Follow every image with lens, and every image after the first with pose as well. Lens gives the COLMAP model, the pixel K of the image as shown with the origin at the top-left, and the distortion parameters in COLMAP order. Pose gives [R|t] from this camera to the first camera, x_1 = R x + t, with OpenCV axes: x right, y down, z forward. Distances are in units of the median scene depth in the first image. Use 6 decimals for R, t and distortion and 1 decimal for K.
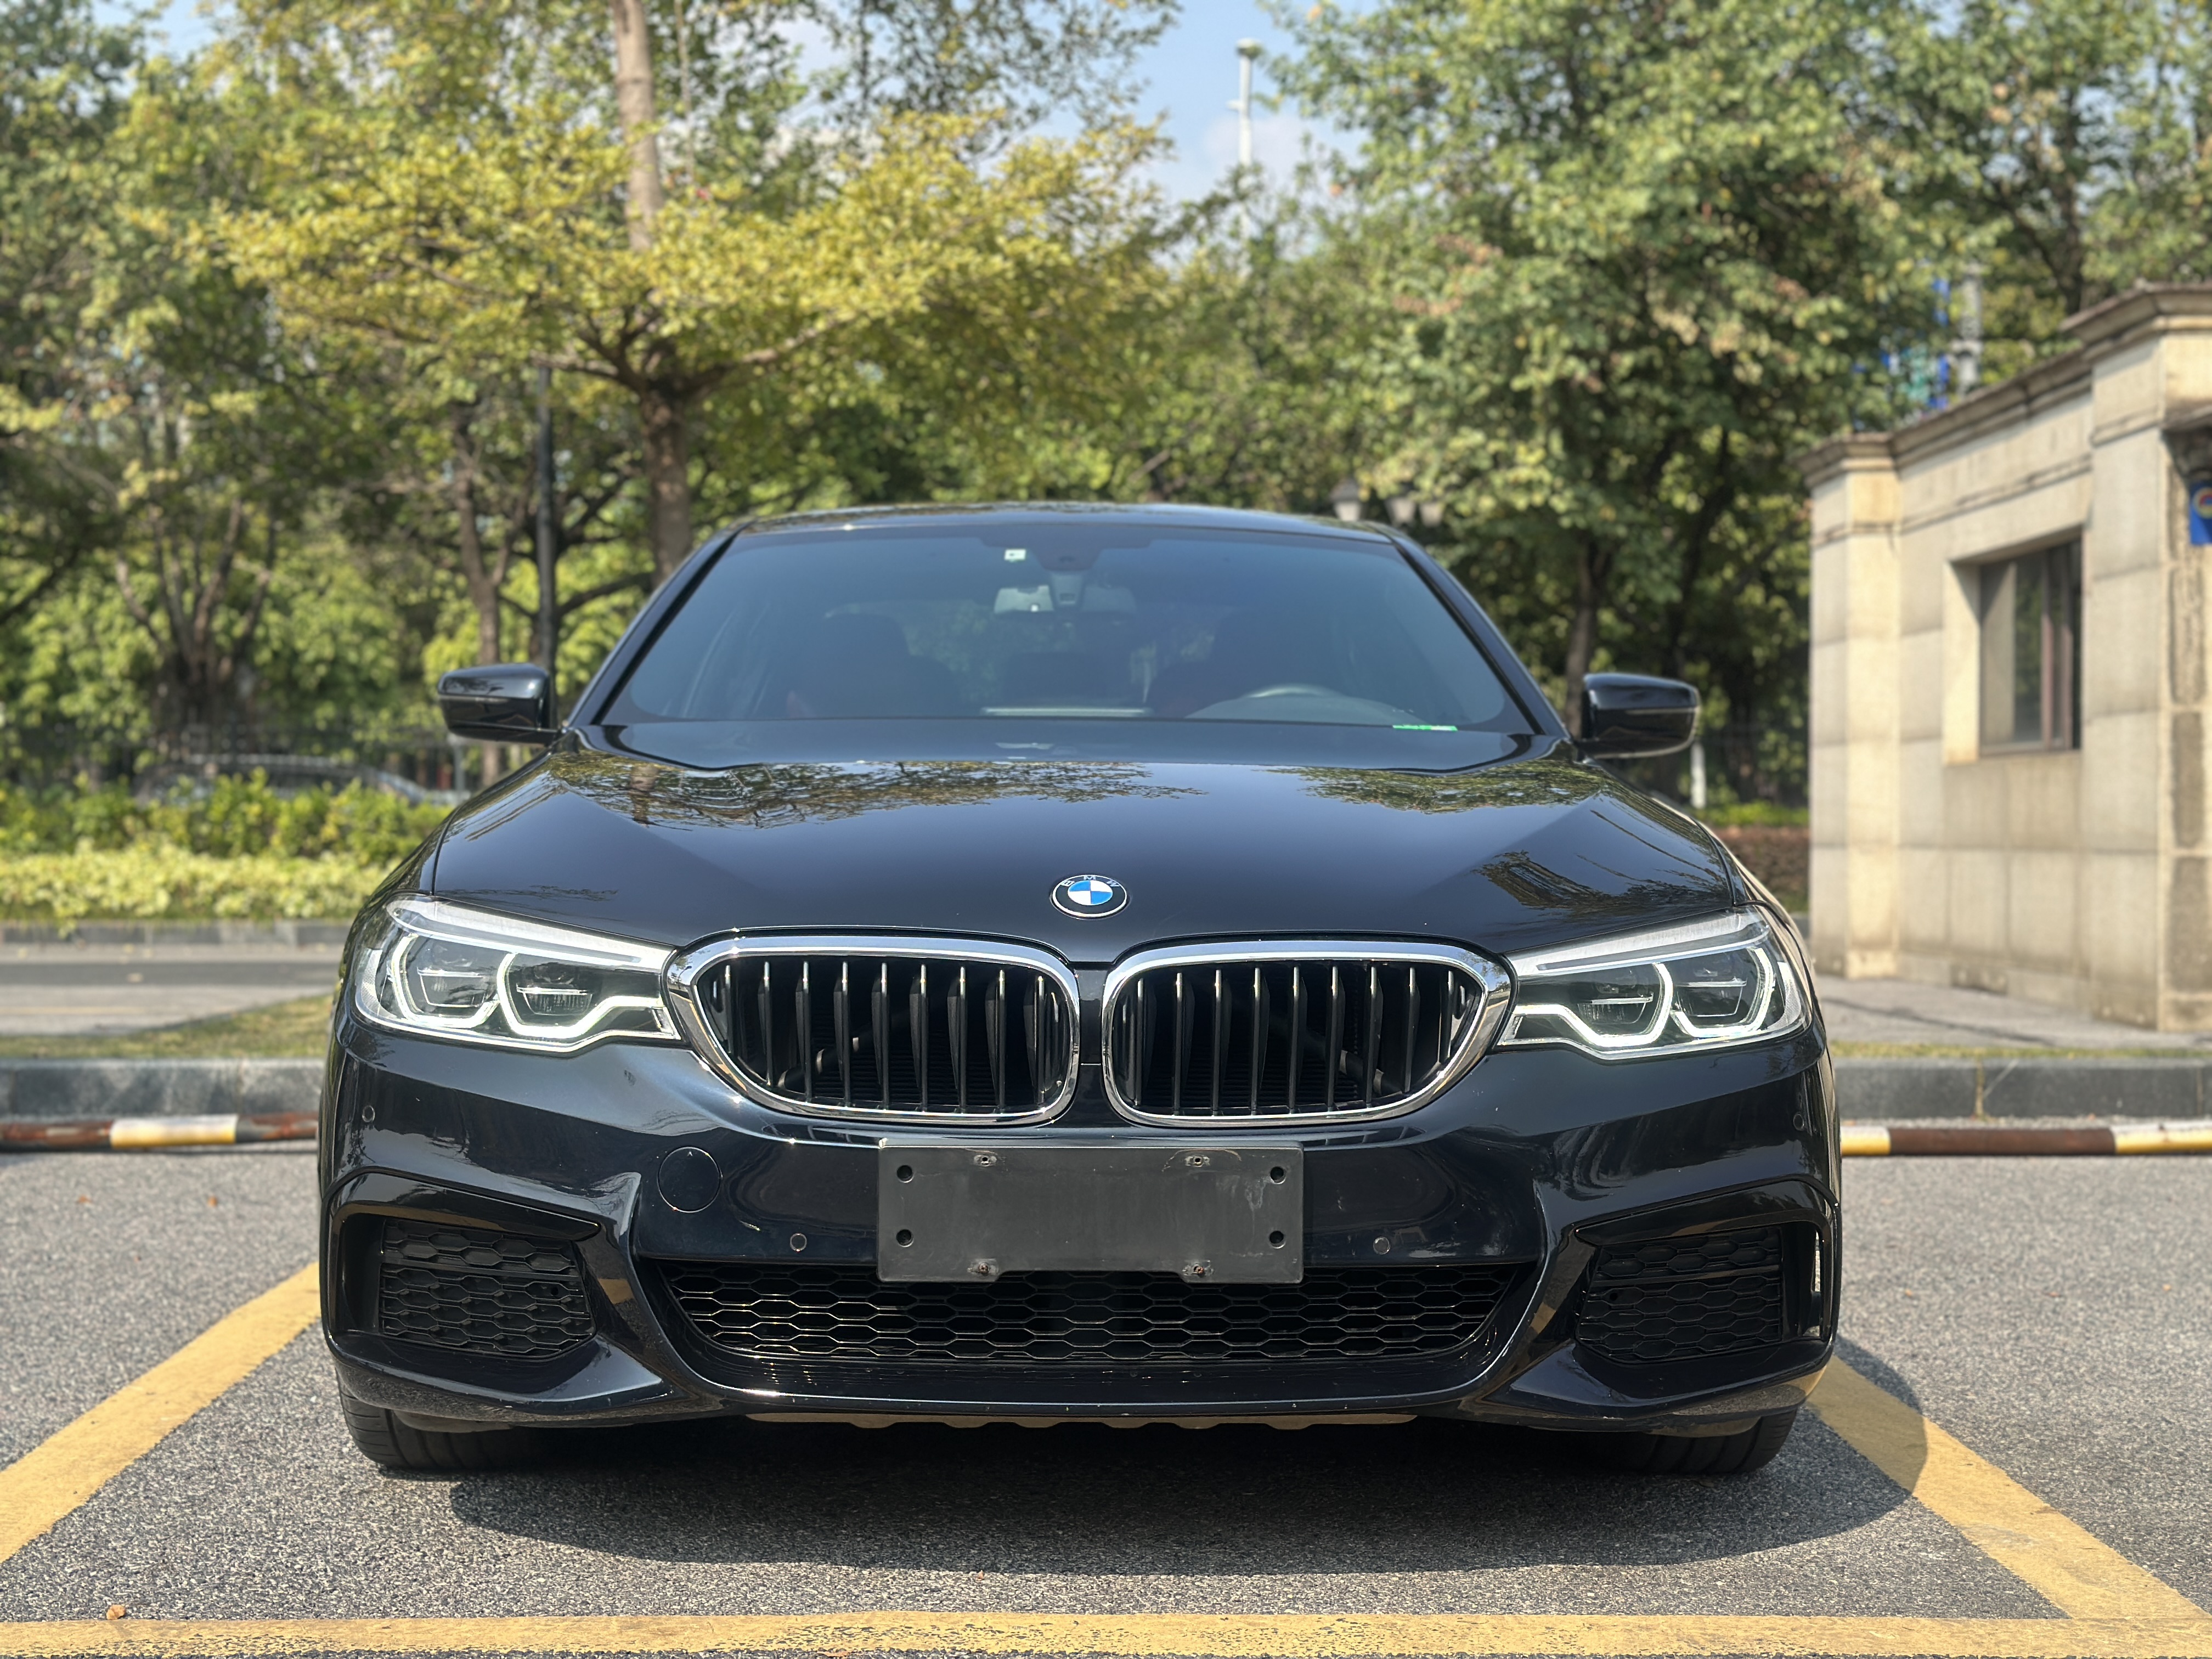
lens RADIAL K [[3063.7, 0, 1058.5], [0, 3063.7, 841.6], [0, 0, 1]] dist [0.132248, -0.107254]
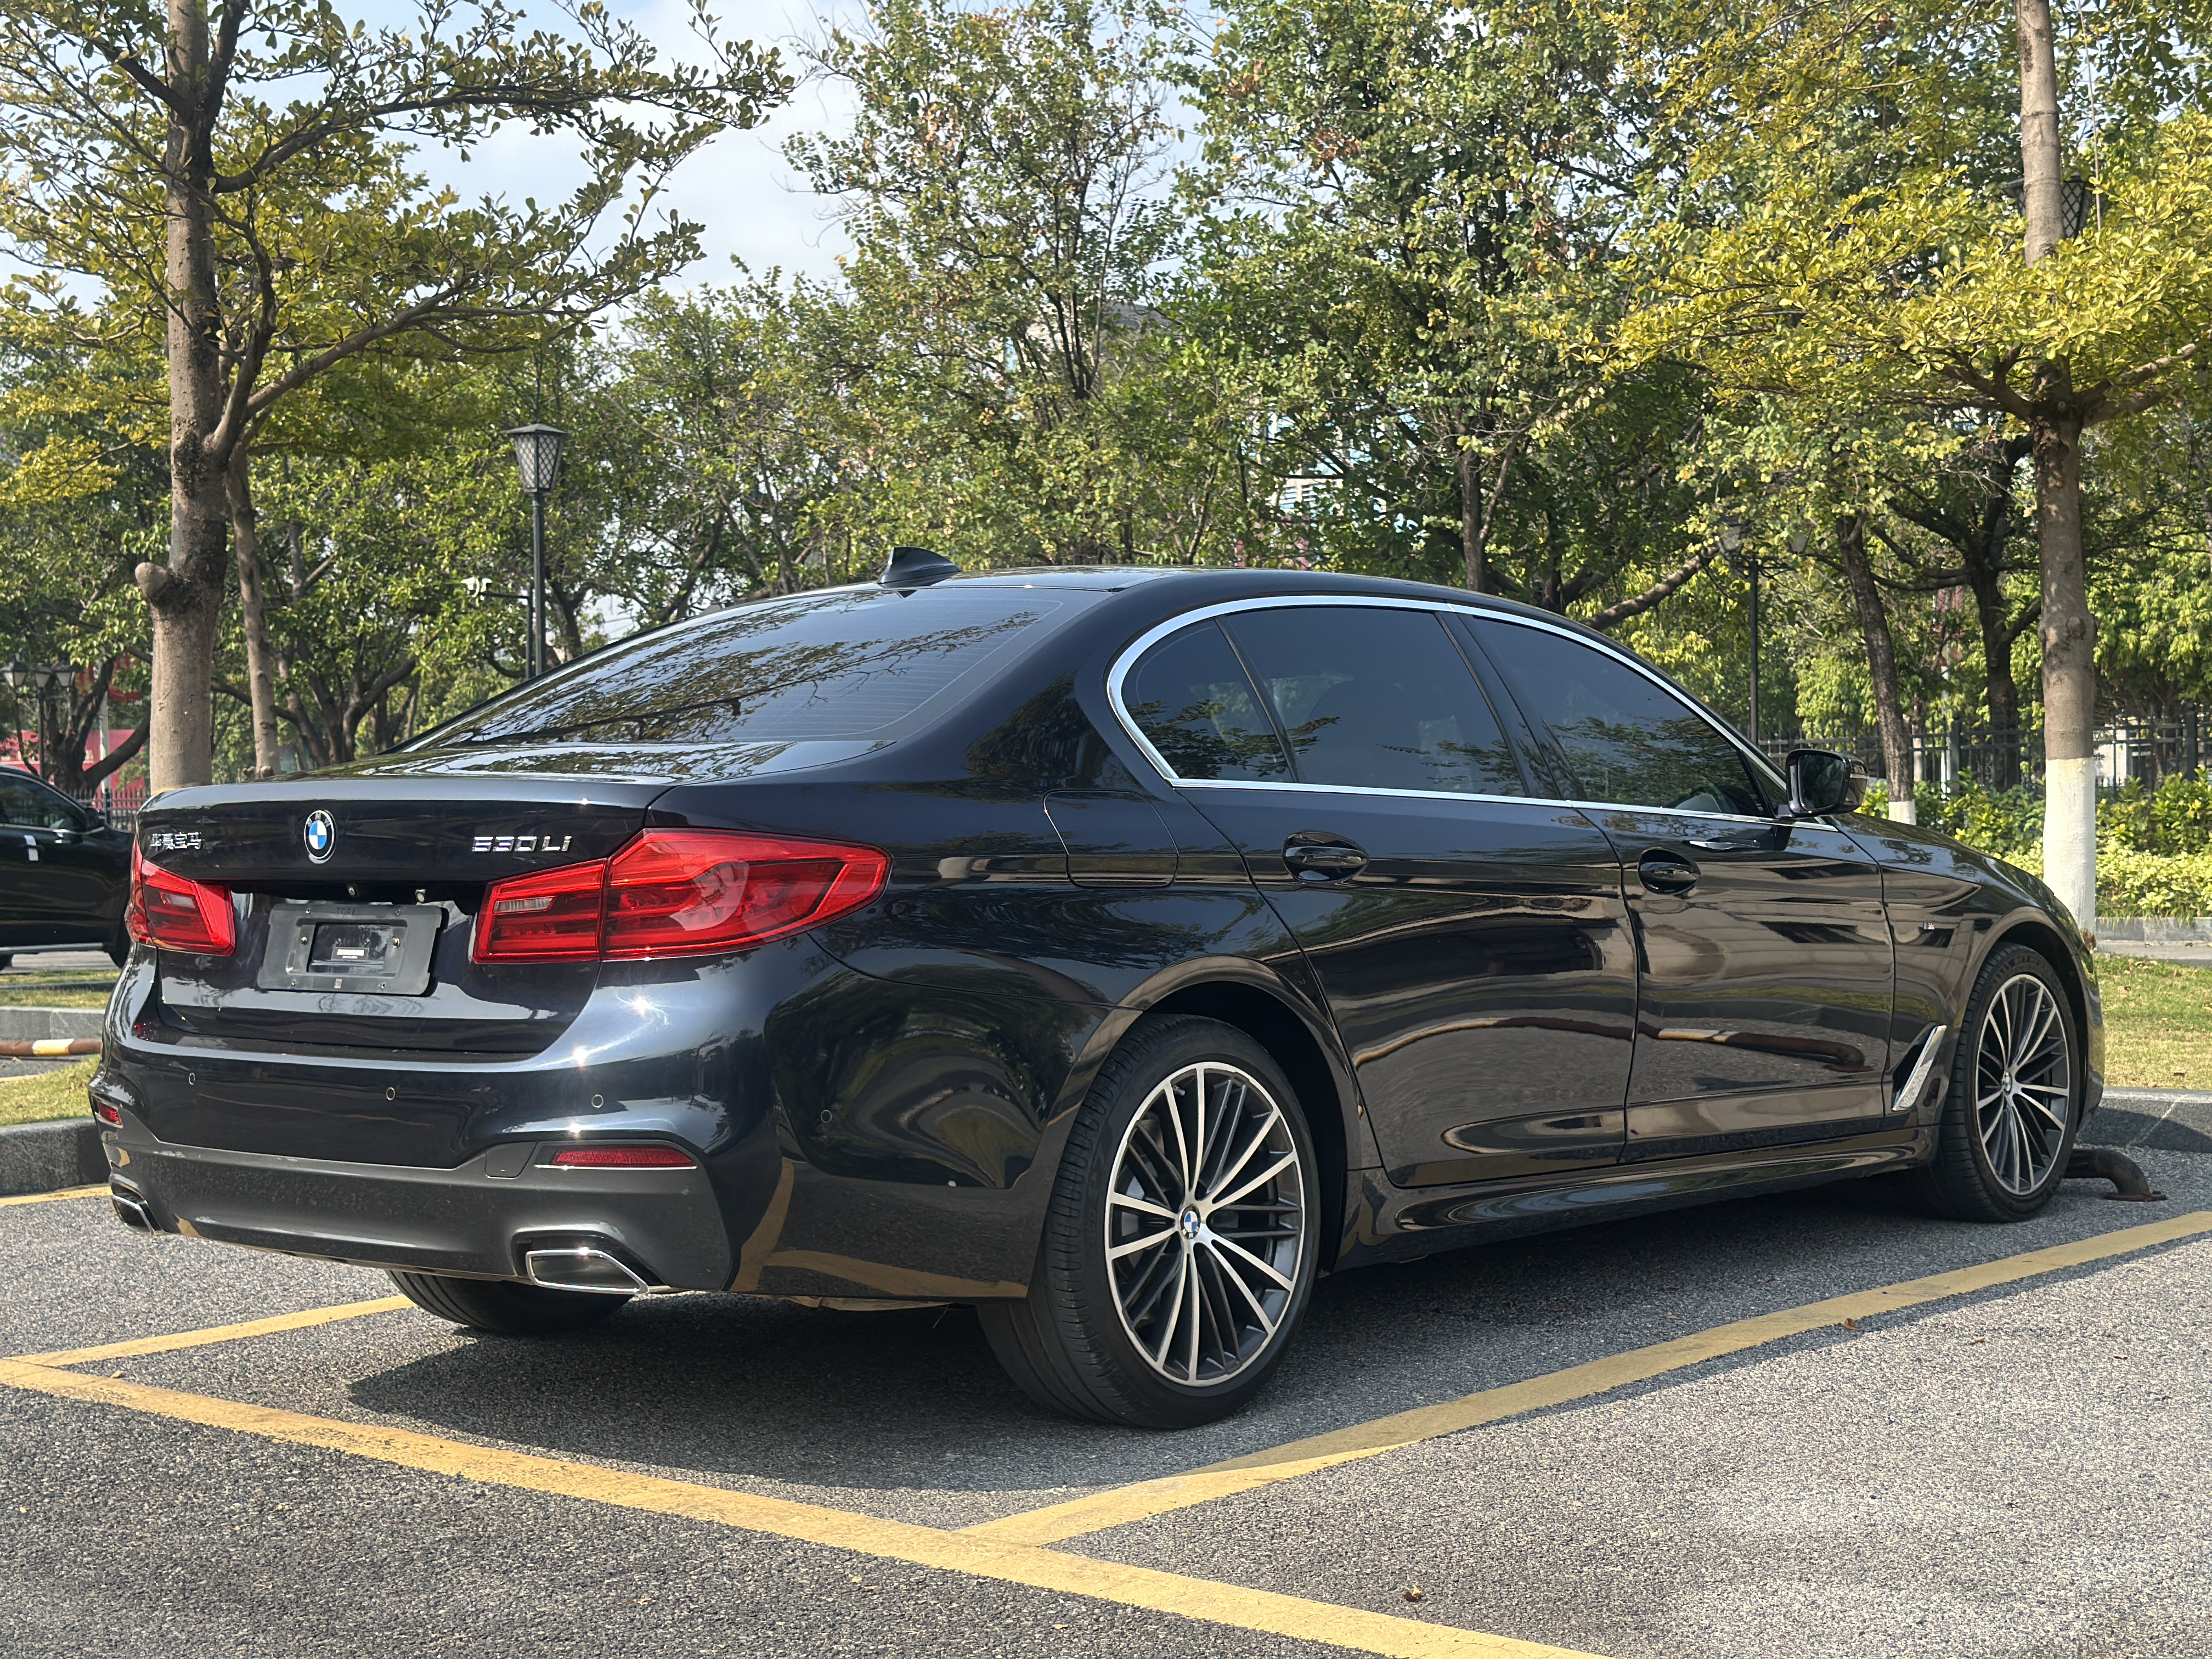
lens RADIAL K [[3078.0, 0, 1102.9], [0, 3078.0, 818.5], [0, 0, 1]] dist [0.227869, -0.523070]
pose [[0.746279, -0.017003, -0.665416, 0.179136], [0.016284, 0.999841, -0.007286, -0.005256], [0.665434, -0.005399, 0.746438, 0.011476]]
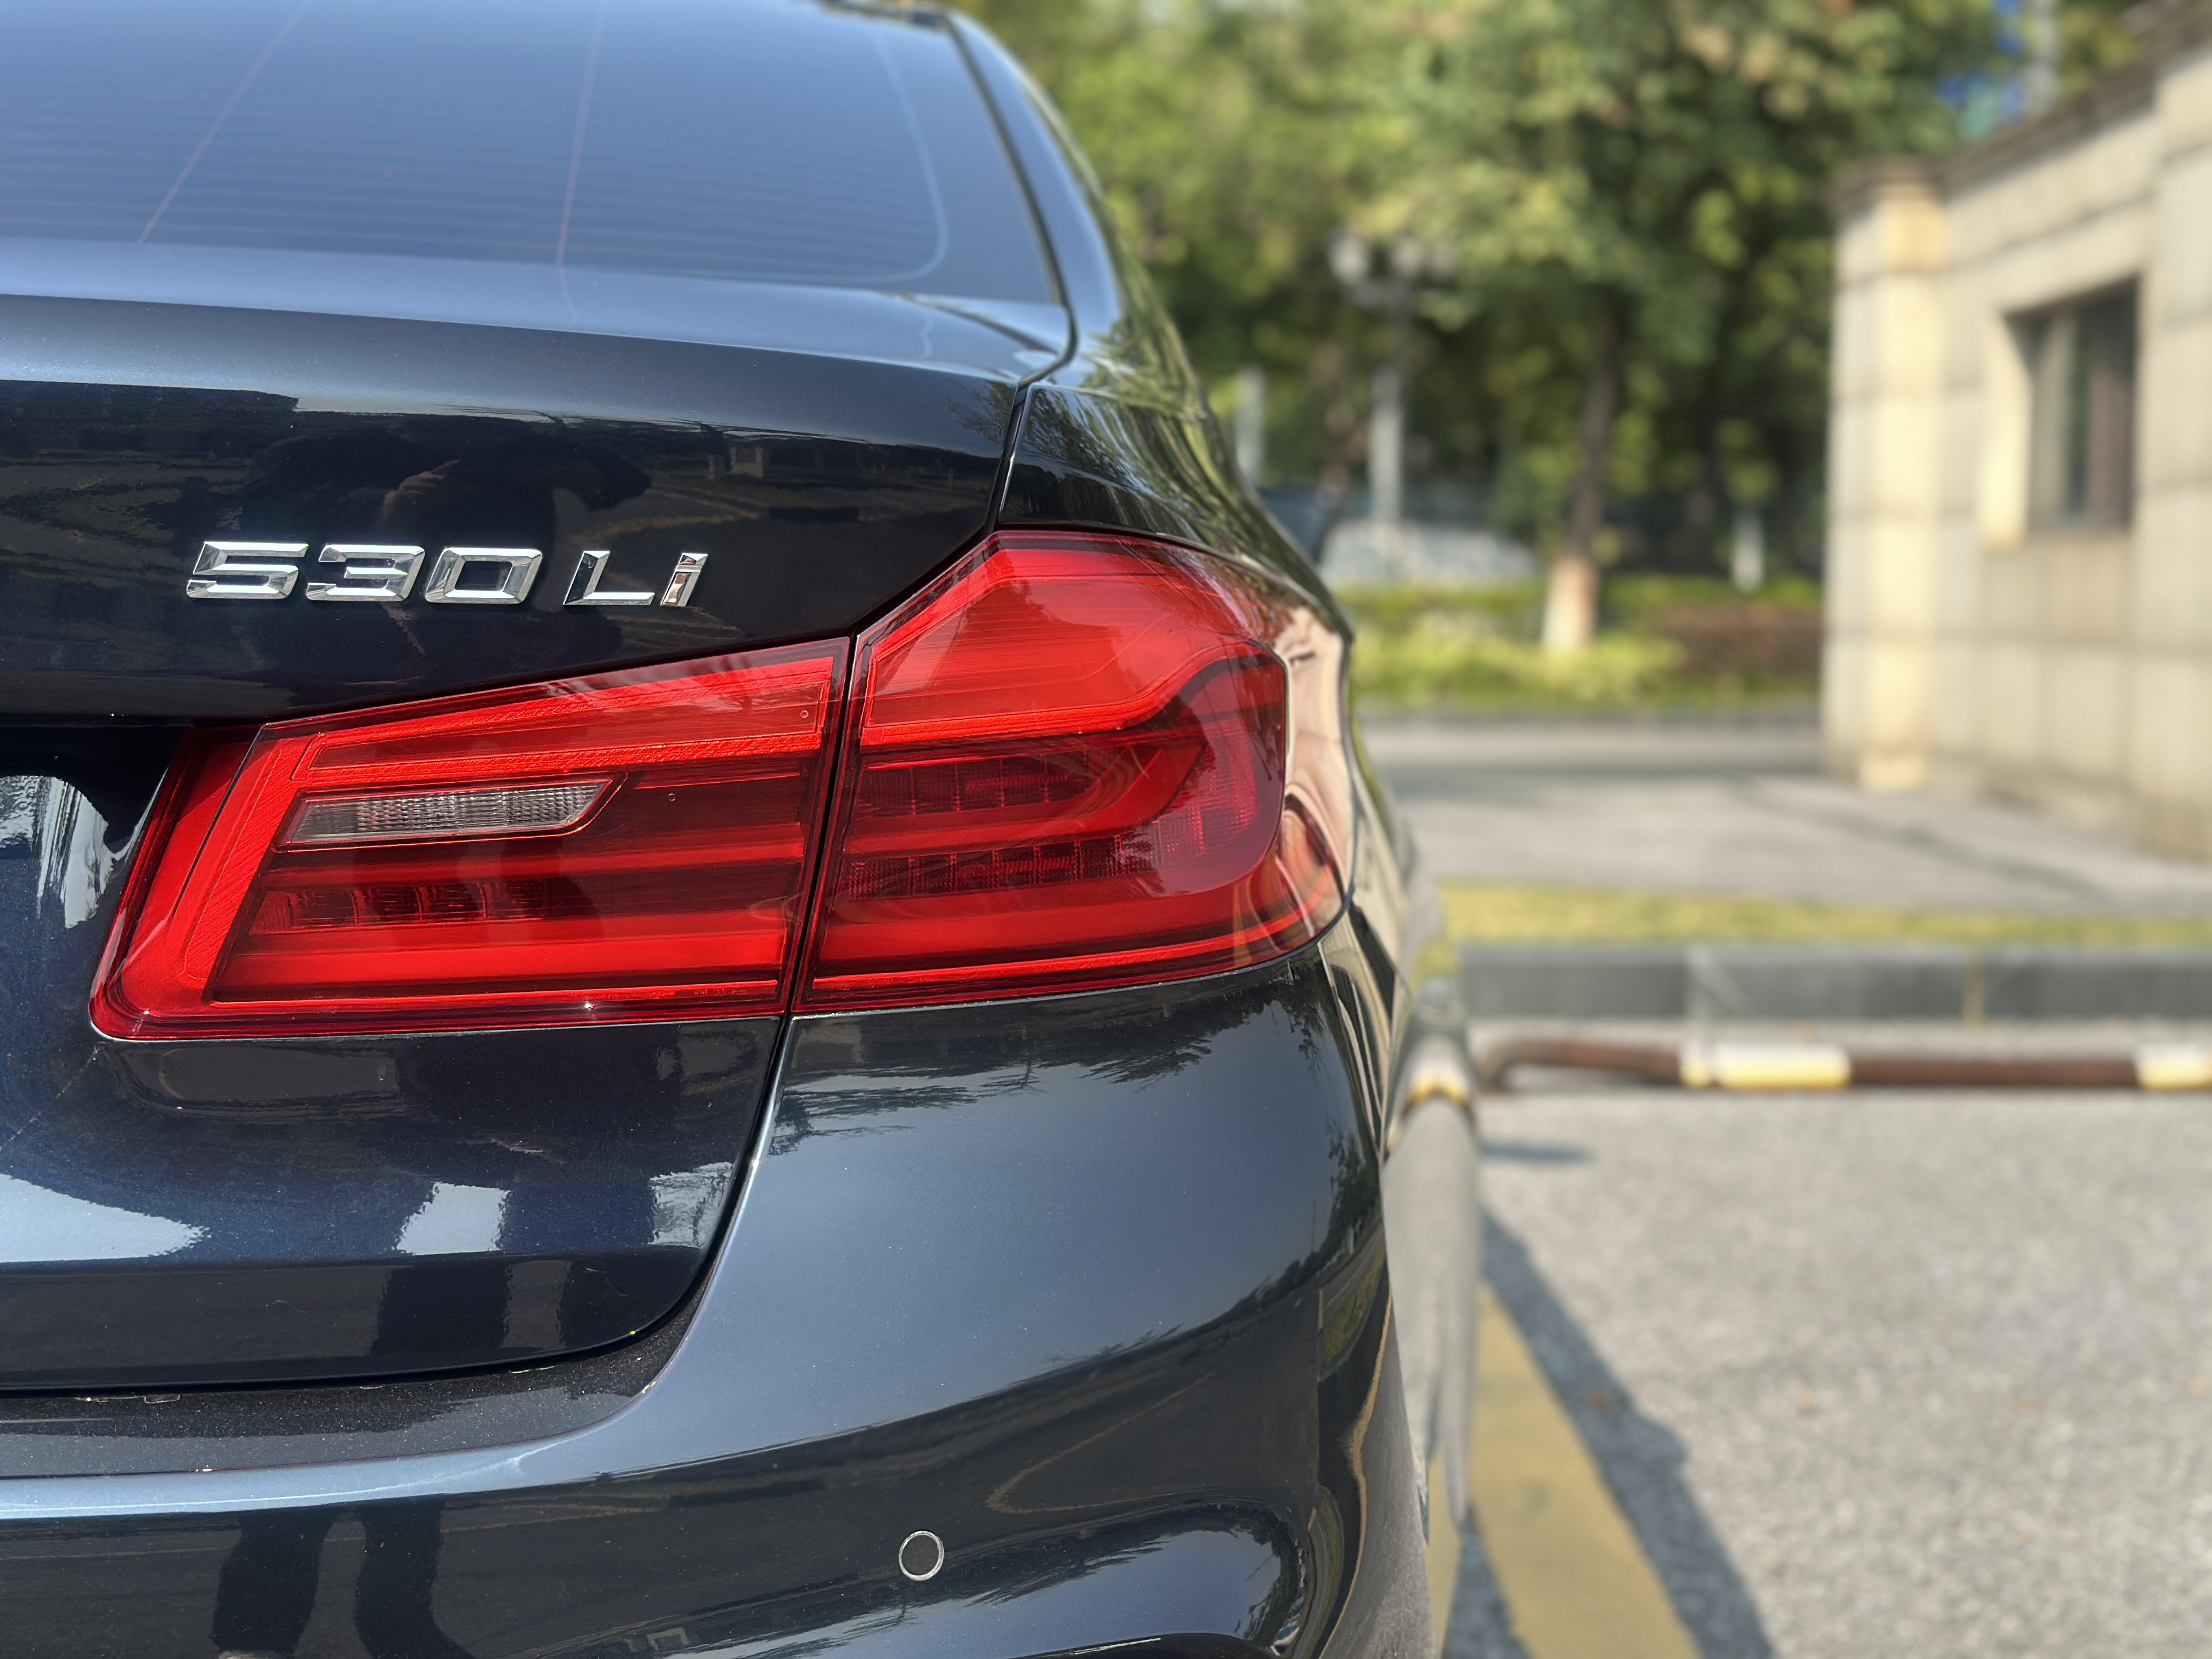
lens RADIAL K [[3078.0, 0, 1102.9], [0, 3078.0, 818.5], [0, 0, 1]] dist [0.227869, -0.523070]
pose [[0.999968, 0.007503, -0.002705, 0.030245], [-0.007299, 0.997600, 0.068861, -0.005268], [0.003215, -0.068839, 0.997623, 0.083147]]
